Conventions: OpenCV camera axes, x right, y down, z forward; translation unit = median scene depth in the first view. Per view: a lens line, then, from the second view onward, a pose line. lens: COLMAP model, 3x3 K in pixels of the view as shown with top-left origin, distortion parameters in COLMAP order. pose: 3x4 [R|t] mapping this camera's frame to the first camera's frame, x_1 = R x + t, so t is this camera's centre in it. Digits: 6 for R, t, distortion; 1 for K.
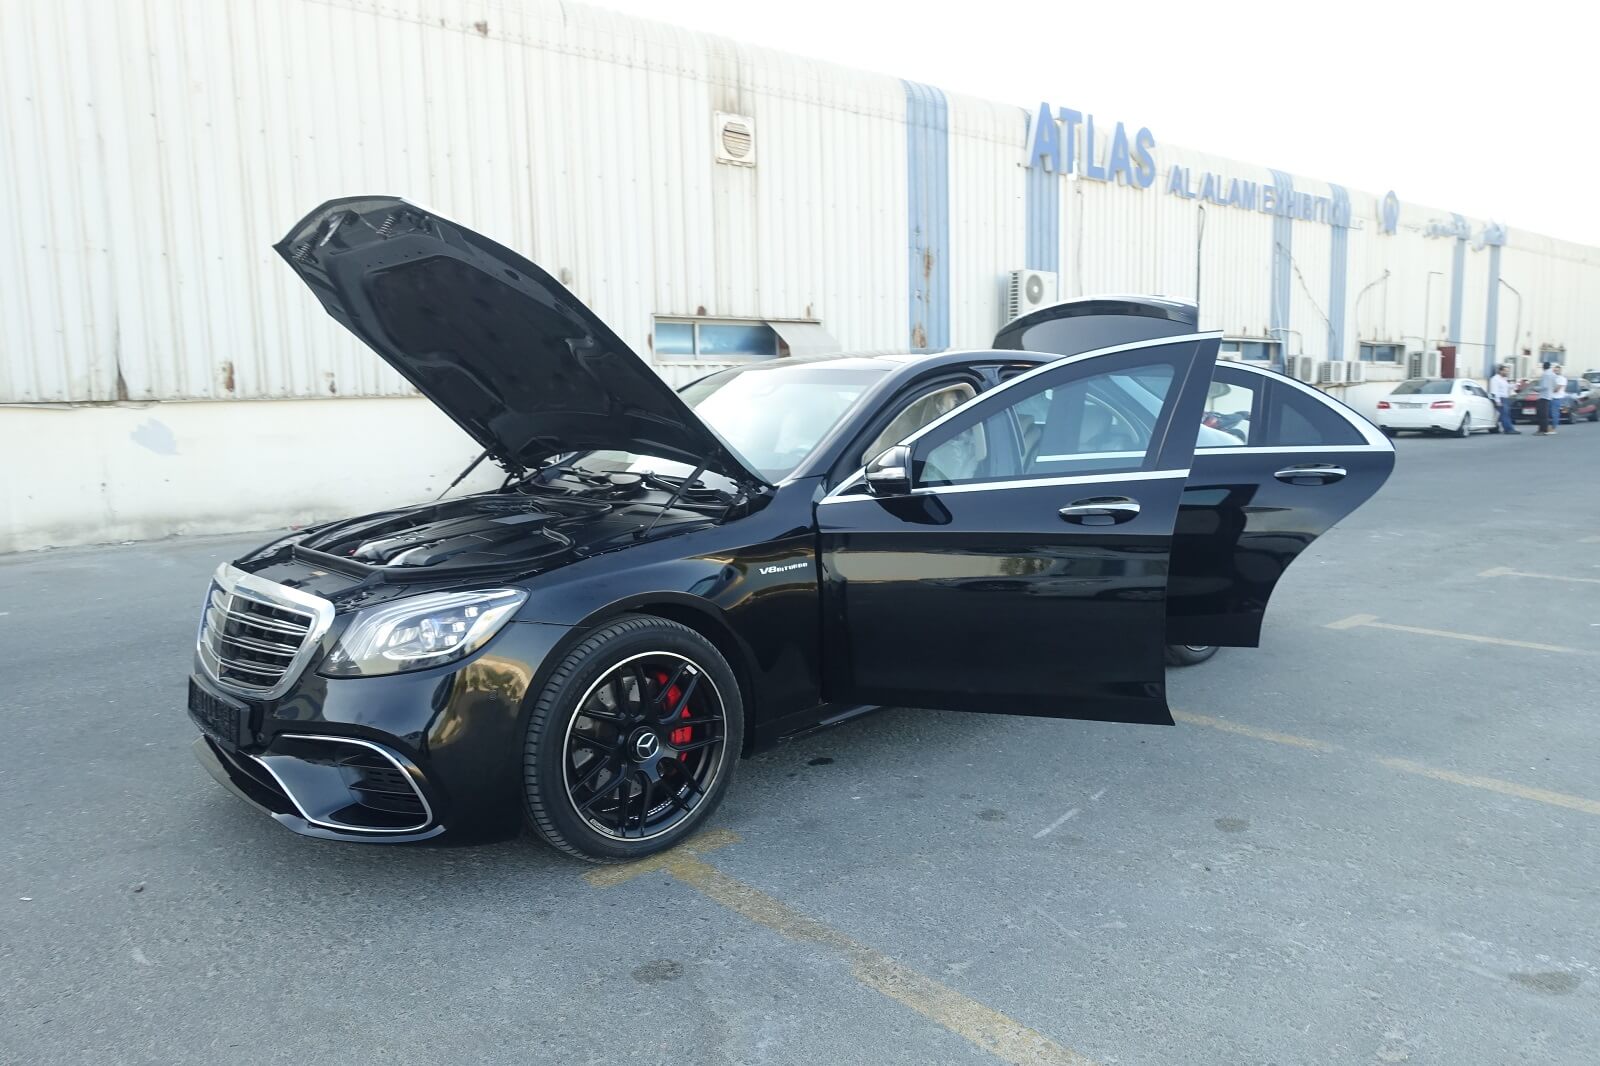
lens RADIAL K [[1099.9, 0, 798.9], [0, 1099.9, 535.5], [0, 0, 1]] dist [-0.004871, -0.001282]
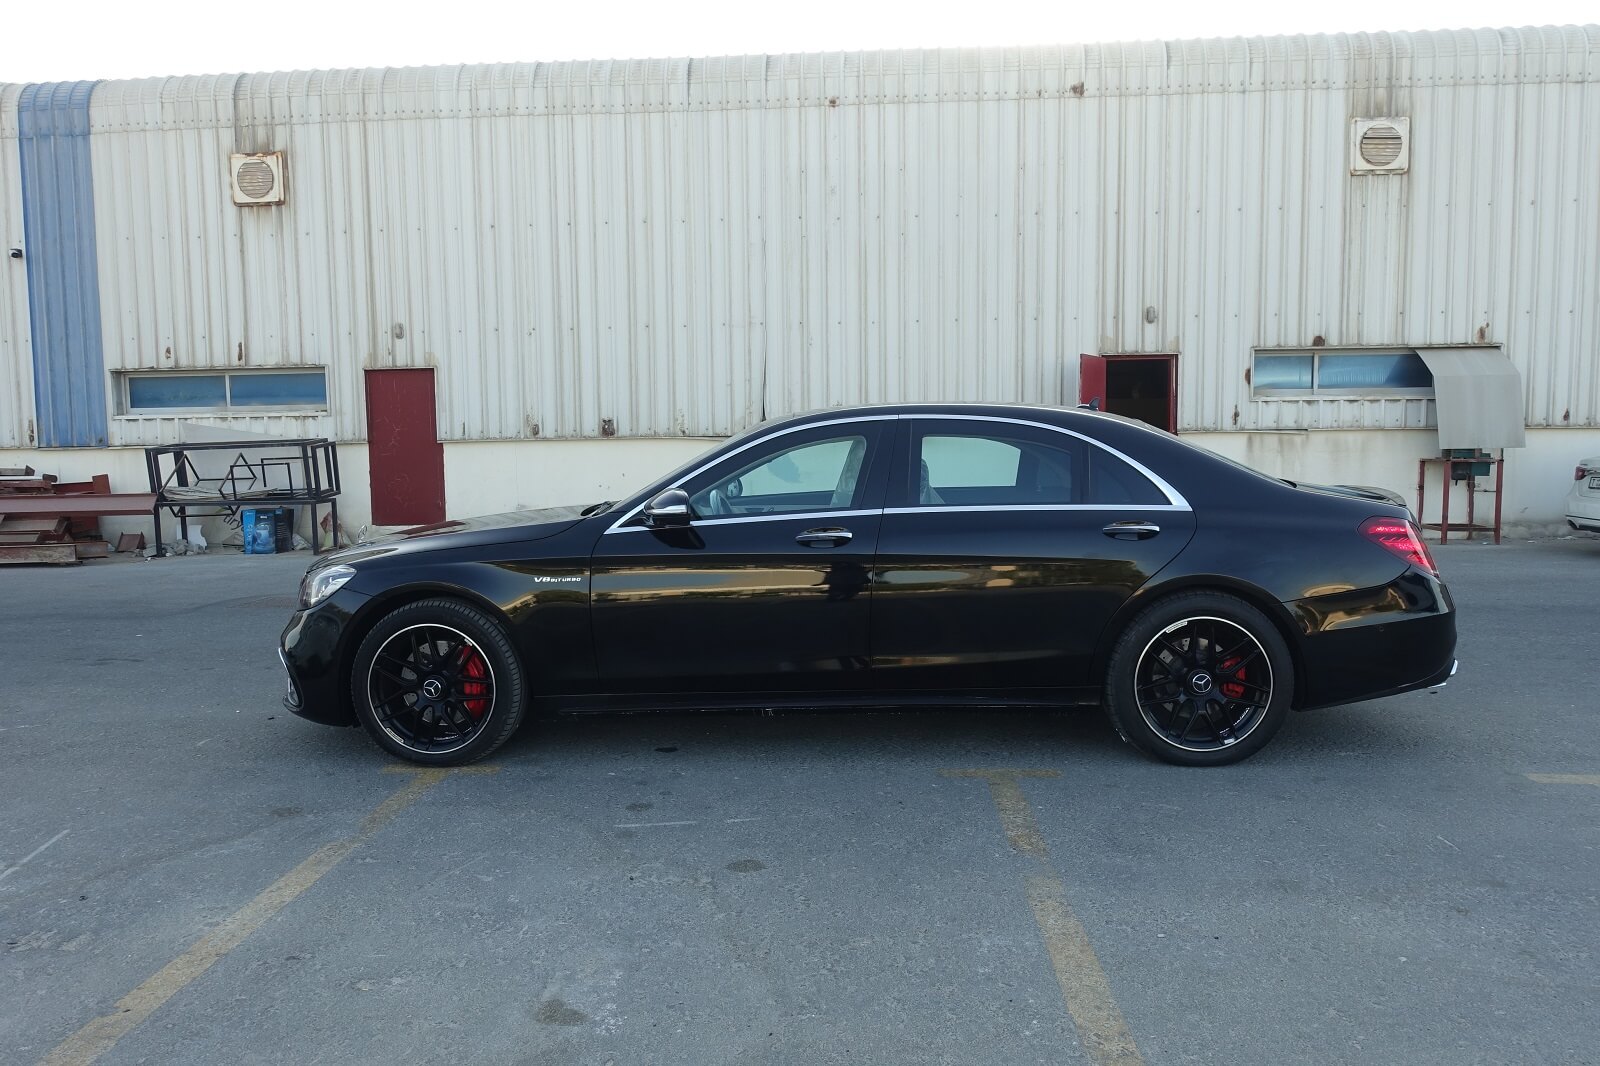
lens RADIAL K [[1099.9, 0, 804.8], [0, 1099.9, 537.5], [0, 0, 1]] dist [-0.004871, -0.001282]
pose [[0.716710, 0.072798, -0.693561, 0.258310], [-0.090130, 0.995865, 0.011390, -0.014512], [0.691522, 0.054347, 0.720308, 0.061569]]
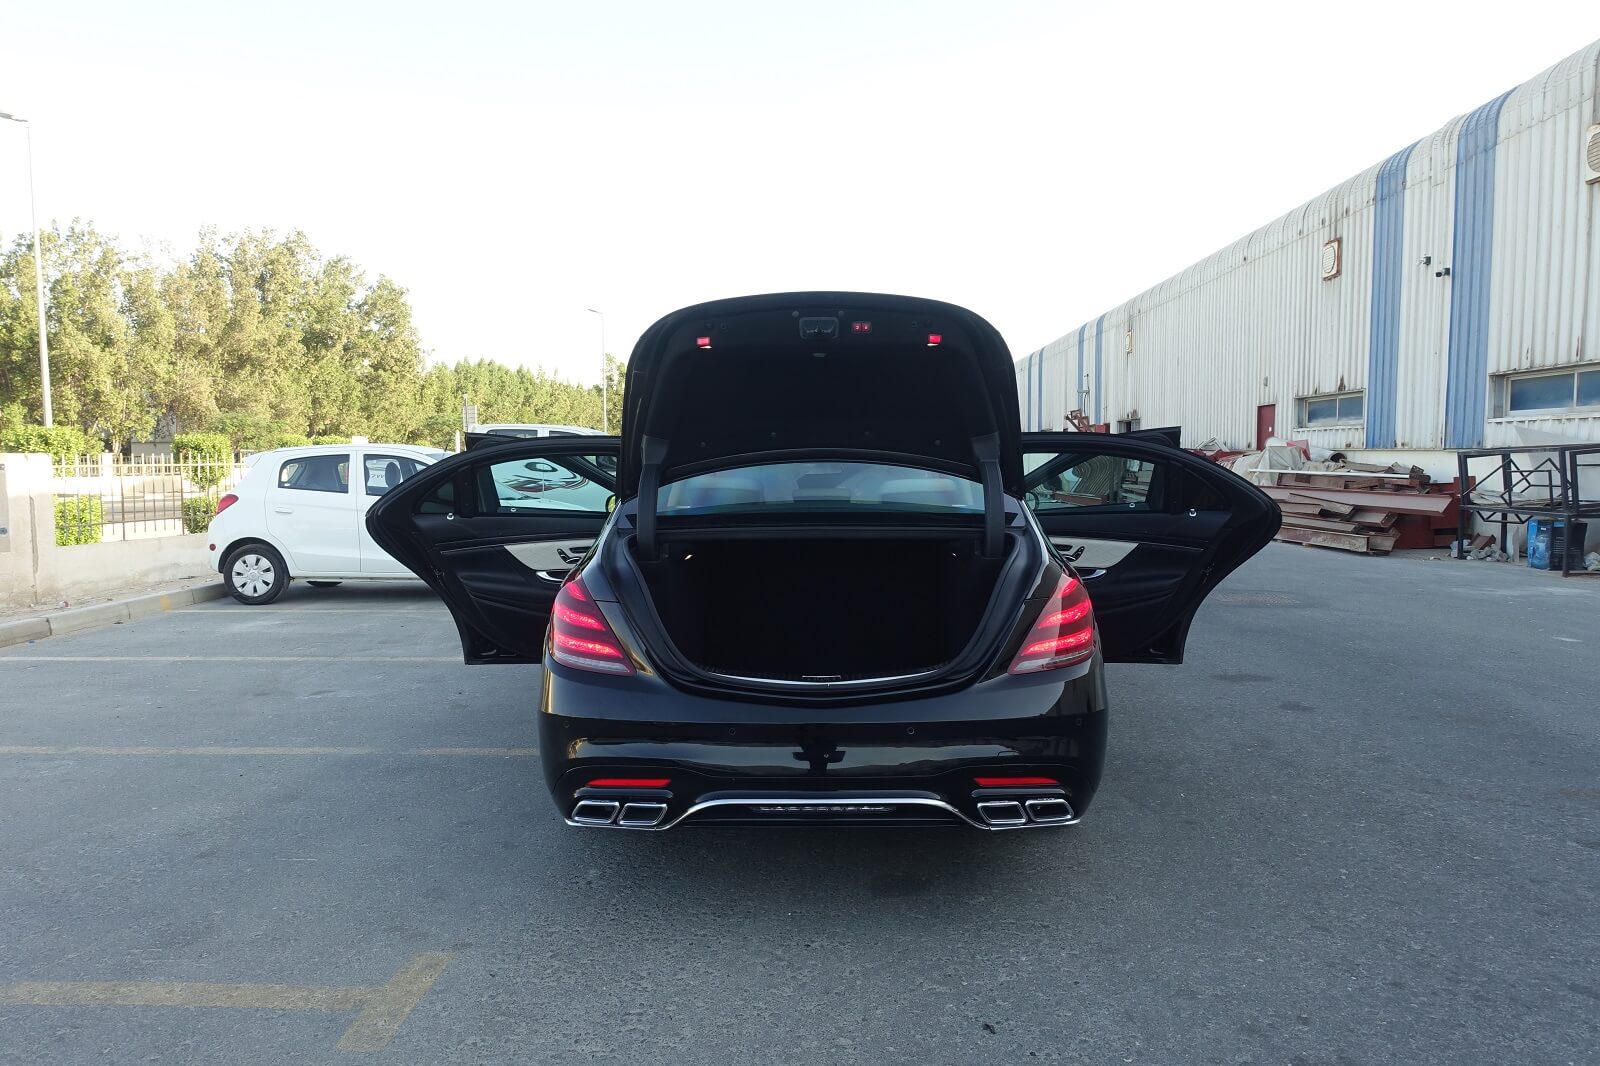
lens RADIAL K [[1099.9, 0, 793.0], [0, 1099.9, 539.2], [0, 0, 1]] dist [-0.004871, -0.001282]
pose [[-0.678404, 0.080419, -0.730274, 0.297312], [-0.074805, 0.981264, 0.177551, -0.082221], [0.730871, 0.175079, -0.659678, 0.577339]]
